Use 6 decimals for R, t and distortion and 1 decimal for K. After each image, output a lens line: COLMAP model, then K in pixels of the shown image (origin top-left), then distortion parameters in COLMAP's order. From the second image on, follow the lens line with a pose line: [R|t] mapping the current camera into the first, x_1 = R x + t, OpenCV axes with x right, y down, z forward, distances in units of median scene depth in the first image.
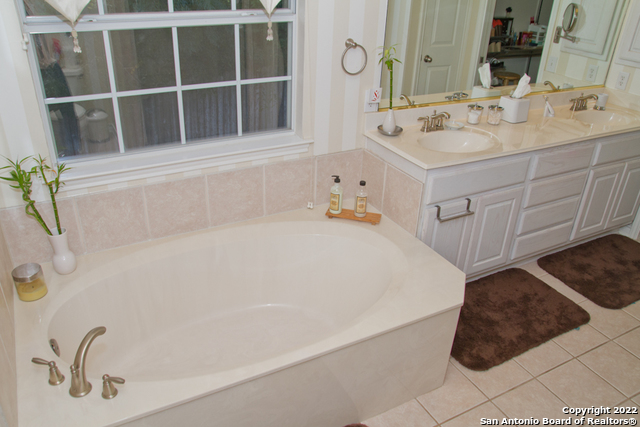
lens RADIAL K [[507.7, 0, 317.3], [0, 507.7, 214.0], [0, 0, 1]] dist [-0.097983, 0.064488]
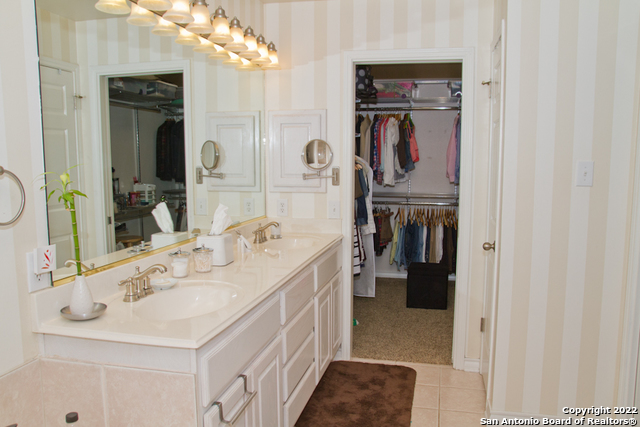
lens RADIAL K [[507.7, 0, 334.1], [0, 507.7, 216.0], [0, 0, 1]] dist [-0.097983, 0.064488]
pose [[0.653716, -0.124566, 0.746417, -0.071427], [0.371937, 0.911887, -0.173564, -0.050910], [-0.659028, 0.391082, 0.642446, 0.341432]]
